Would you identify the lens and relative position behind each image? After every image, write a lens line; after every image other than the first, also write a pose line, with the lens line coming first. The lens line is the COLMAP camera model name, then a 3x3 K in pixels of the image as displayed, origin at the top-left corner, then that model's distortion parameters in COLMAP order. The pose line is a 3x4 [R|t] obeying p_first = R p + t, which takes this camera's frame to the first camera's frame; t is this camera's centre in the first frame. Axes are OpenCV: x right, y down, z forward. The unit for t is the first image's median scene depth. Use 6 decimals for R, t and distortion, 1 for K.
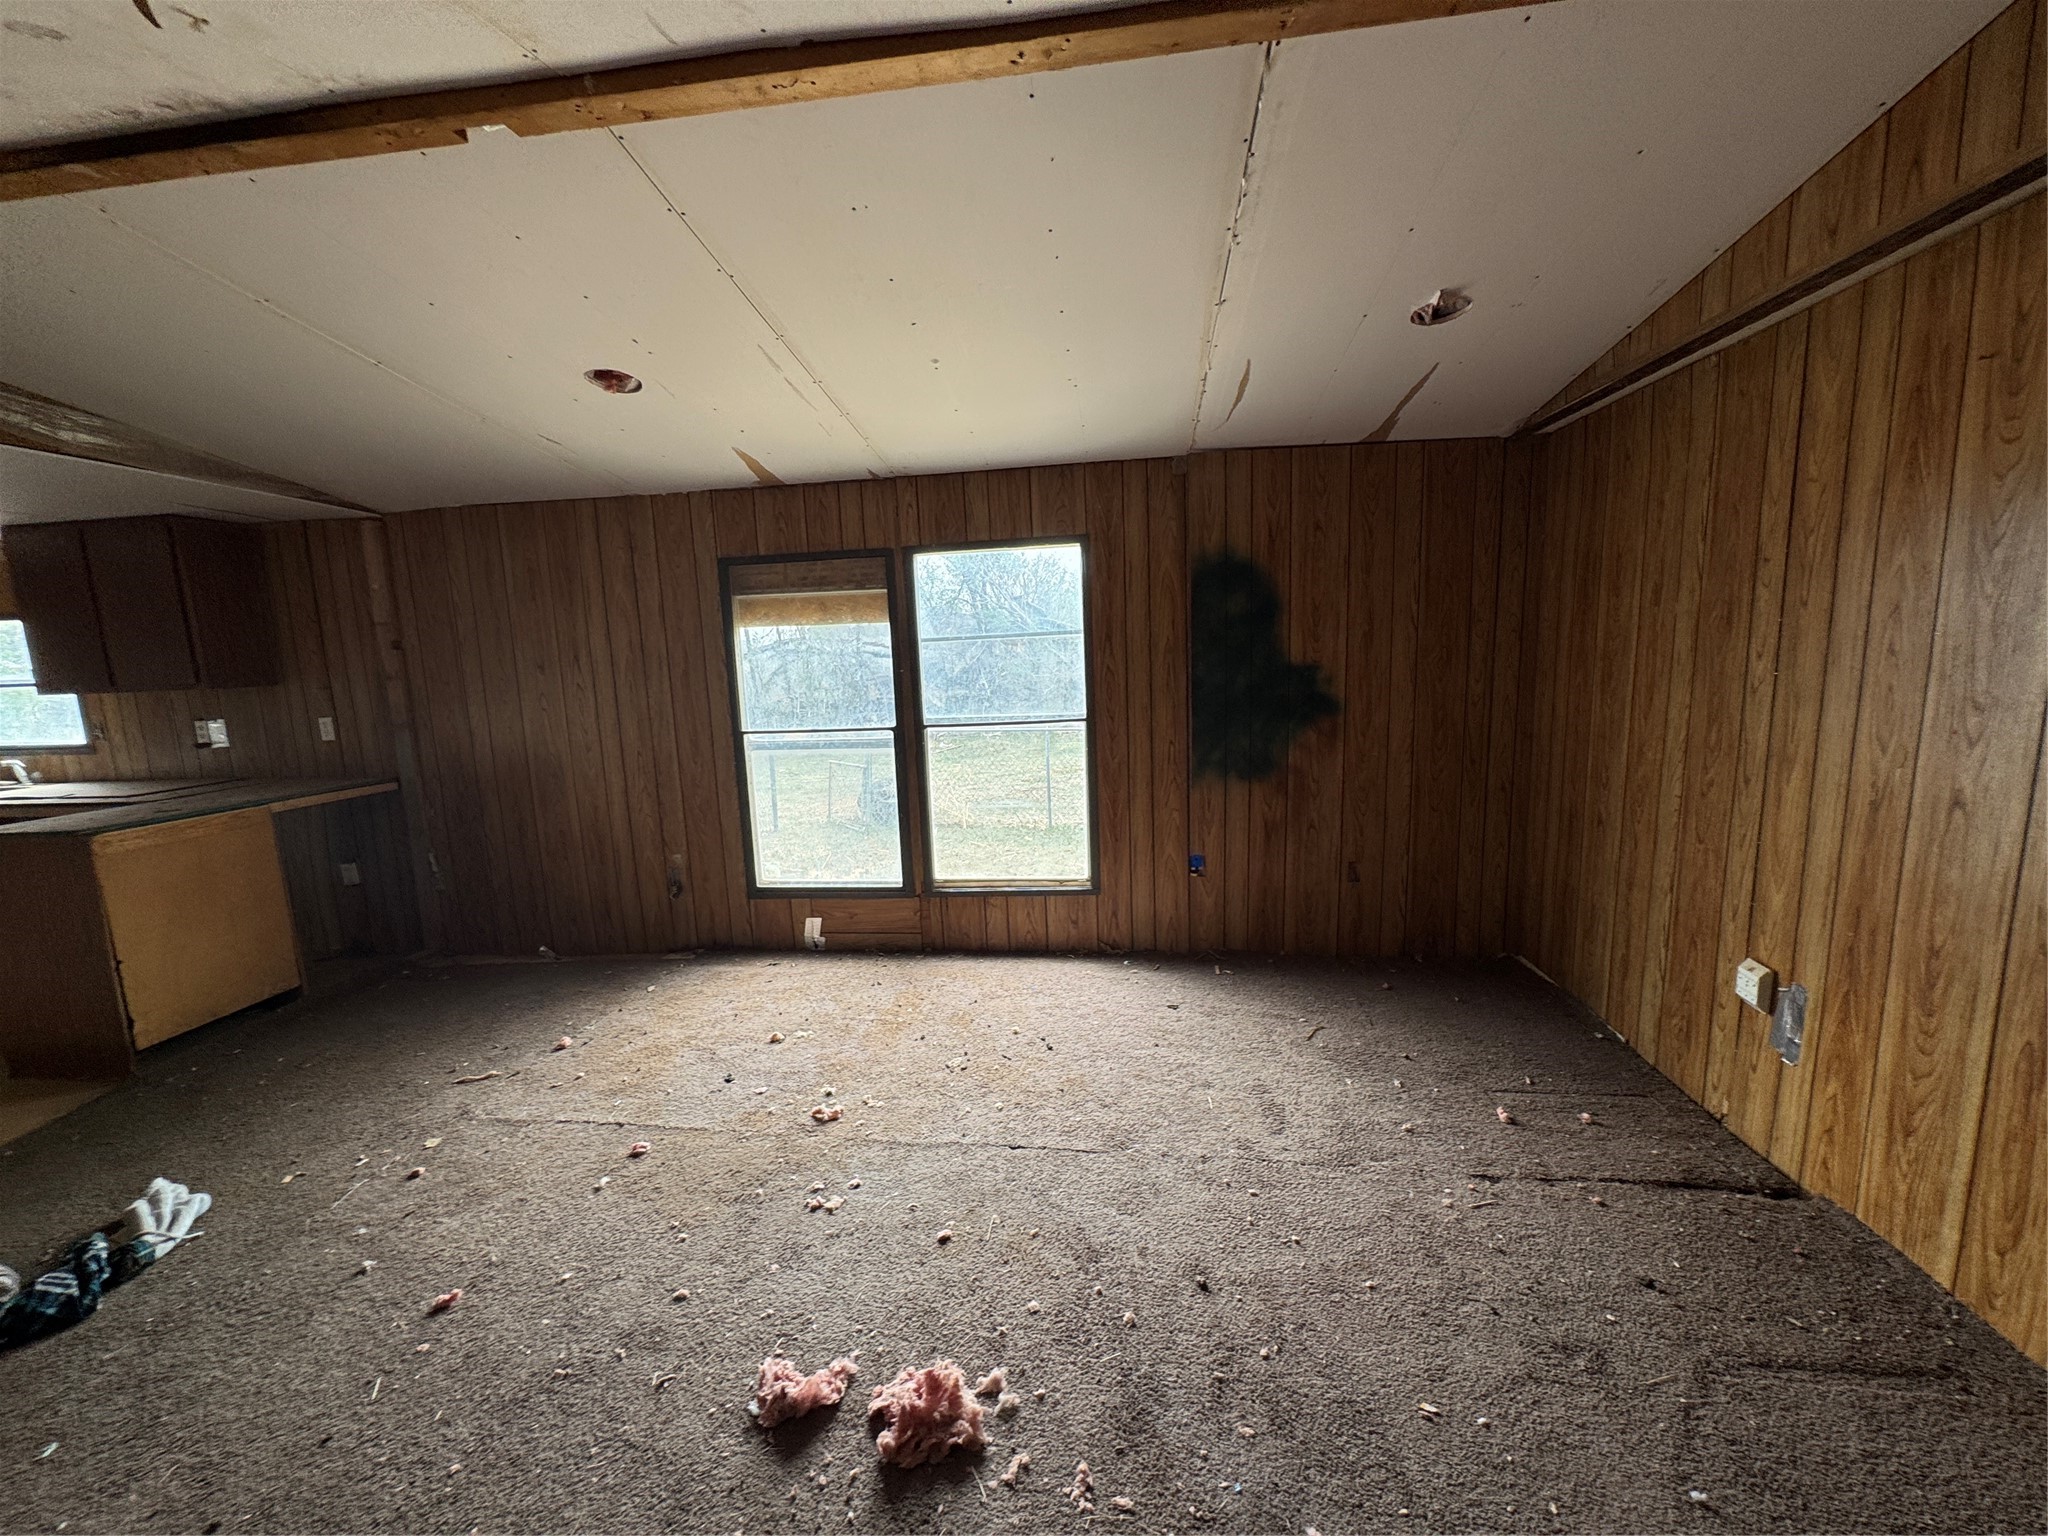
lens RADIAL K [[815.7, 0, 1025.6], [0, 815.7, 768.6], [0, 0, 1]] dist [-0.002389, 0.000387]
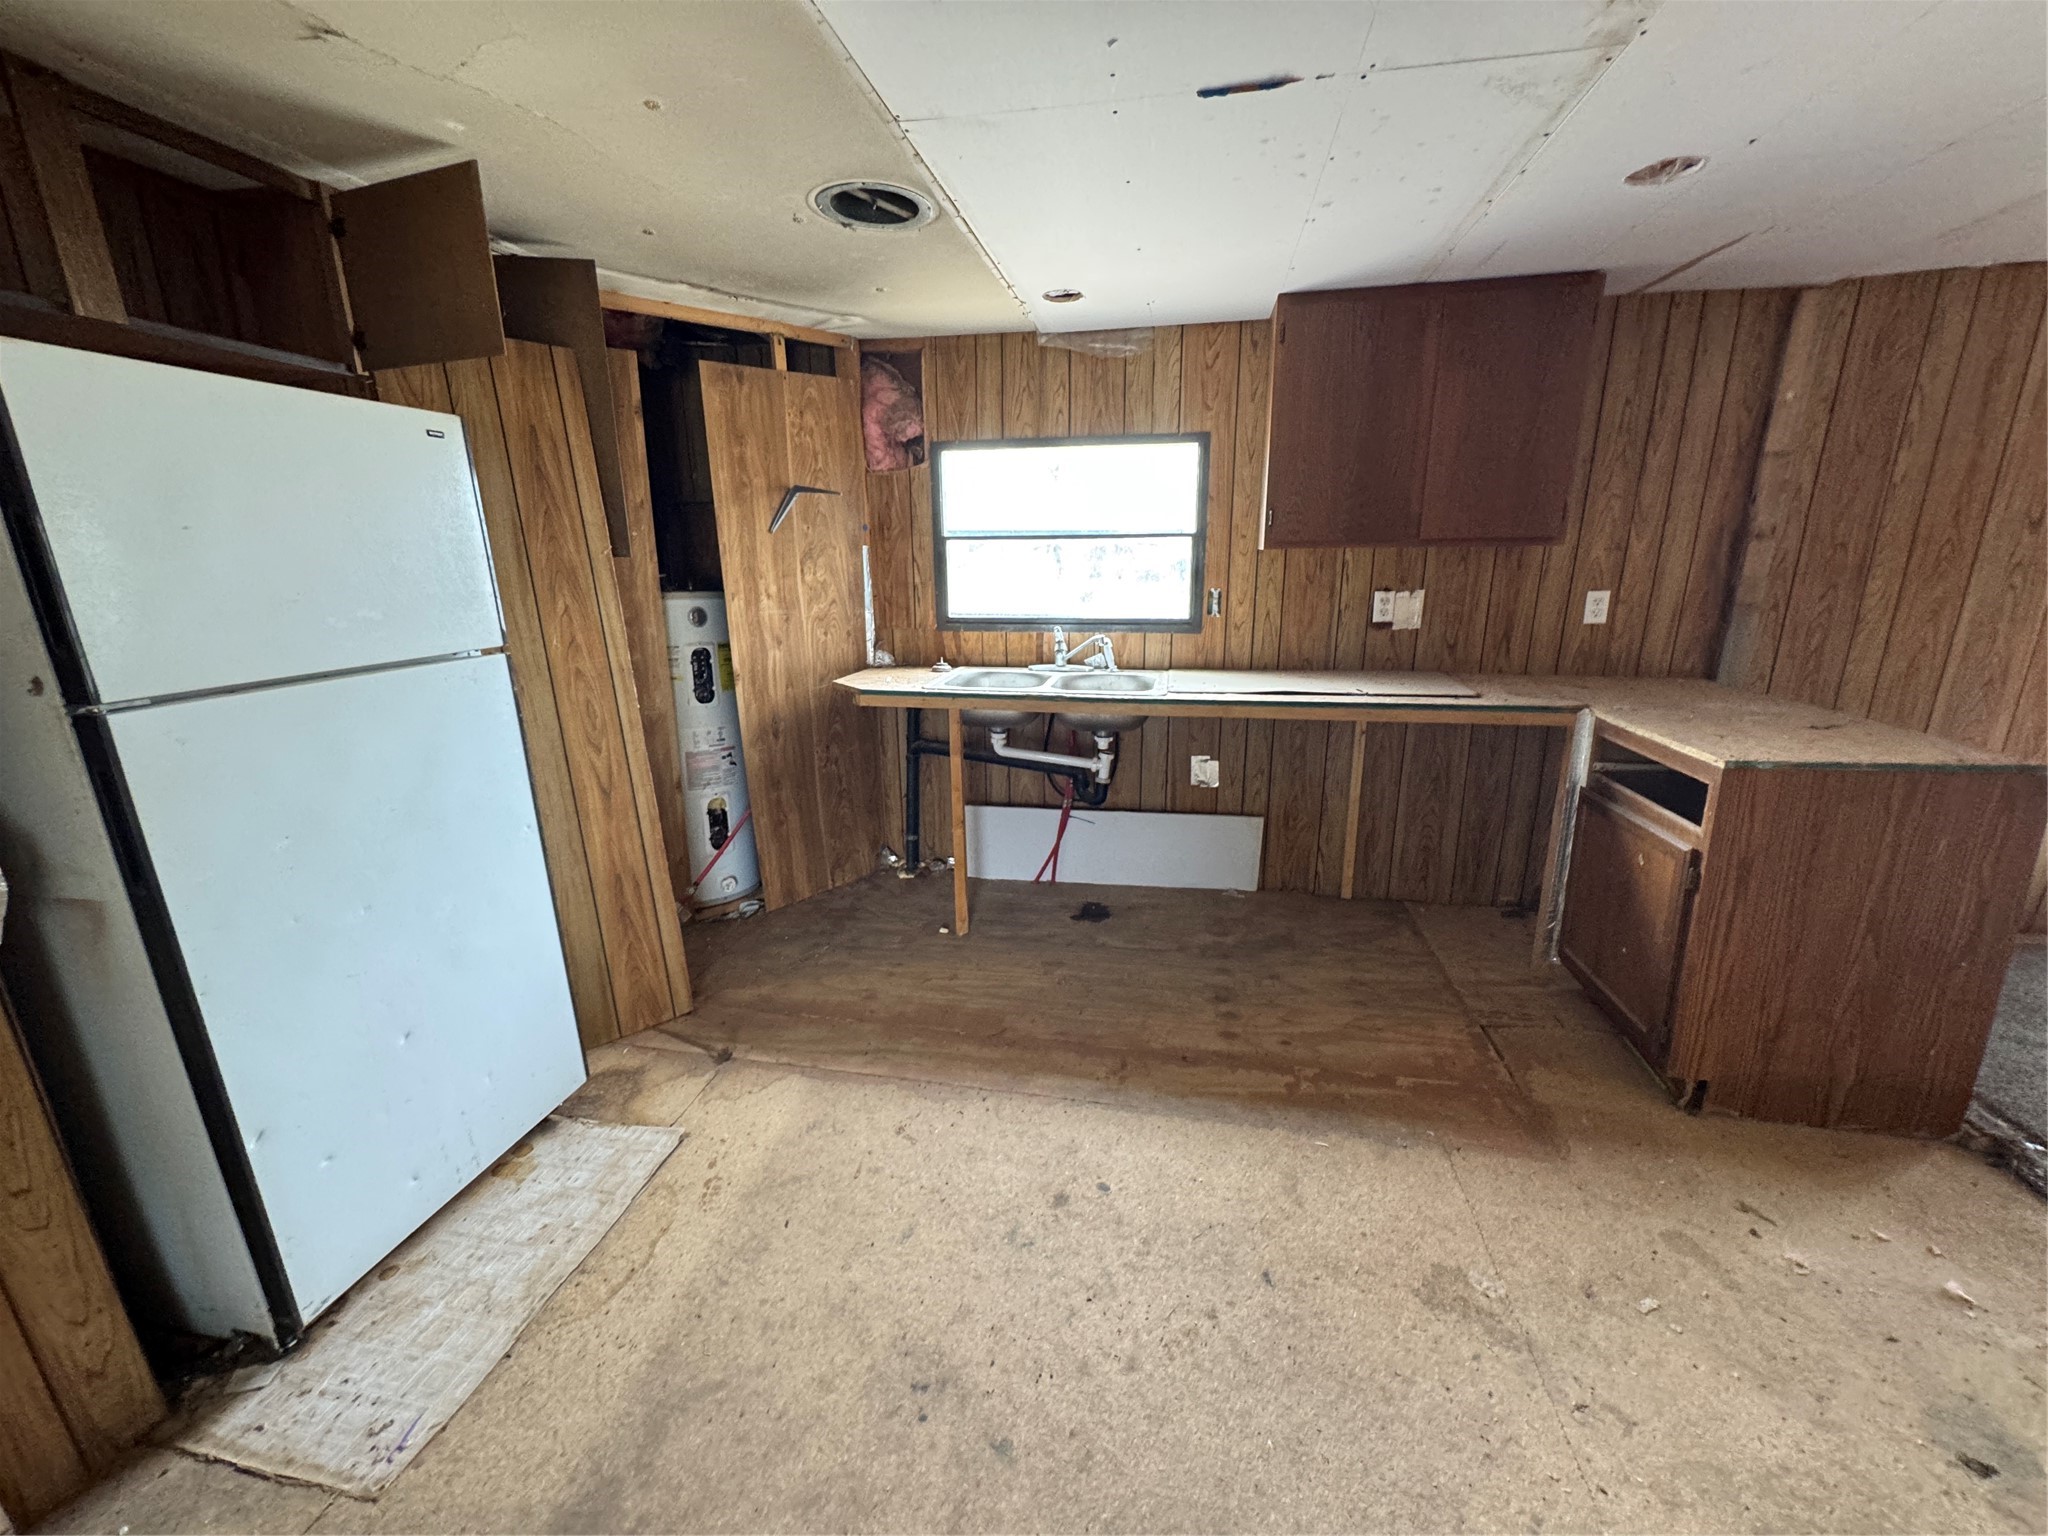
lens RADIAL K [[815.7, 0, 1029.3], [0, 815.7, 773.0], [0, 0, 1]] dist [-0.002389, 0.000387]
pose [[0.998961, 0.036047, -0.027890, -1.336260], [-0.032565, 0.992648, 0.116573, 0.029576], [0.031887, -0.115544, 0.992790, 0.247512]]
